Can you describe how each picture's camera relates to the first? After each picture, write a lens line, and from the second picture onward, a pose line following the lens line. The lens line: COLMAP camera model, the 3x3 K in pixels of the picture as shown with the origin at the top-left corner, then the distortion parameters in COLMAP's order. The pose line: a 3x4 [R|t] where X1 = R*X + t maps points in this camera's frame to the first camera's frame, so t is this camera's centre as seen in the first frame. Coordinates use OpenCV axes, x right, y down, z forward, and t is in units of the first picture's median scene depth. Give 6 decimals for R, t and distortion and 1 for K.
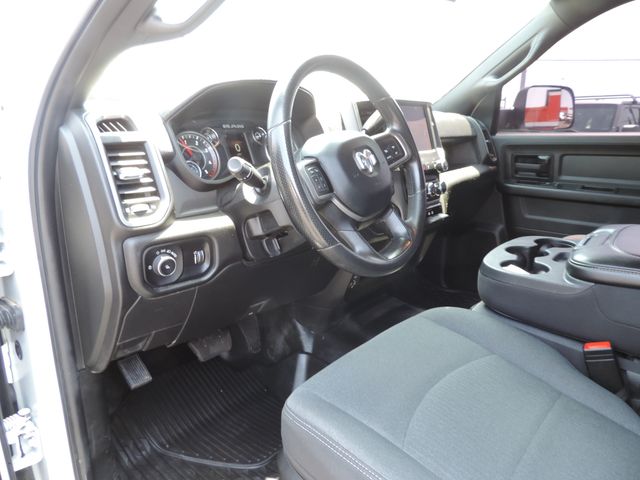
lens RADIAL K [[454.2, 0, 320.8], [0, 454.2, 237.3], [0, 0, 1]] dist [-0.015784, -0.006263]
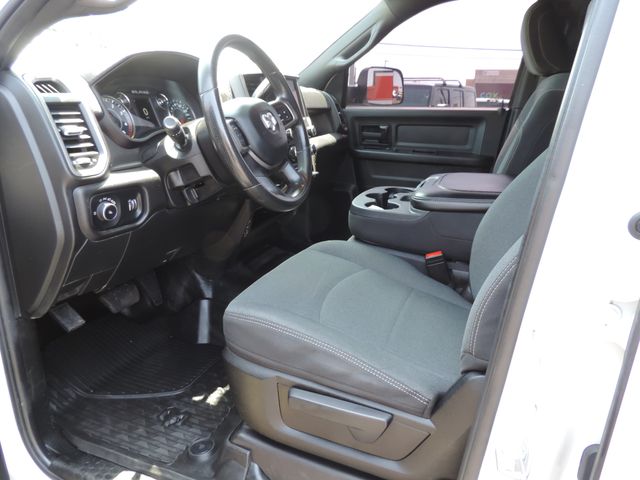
lens RADIAL K [[454.2, 0, 320.8], [0, 454.2, 237.3], [0, 0, 1]] dist [-0.015784, -0.006263]
pose [[0.942807, -0.074370, 0.324937, -0.179287], [0.058346, 0.996563, 0.058798, 0.078154], [-0.328193, -0.036477, 0.943906, -0.228288]]
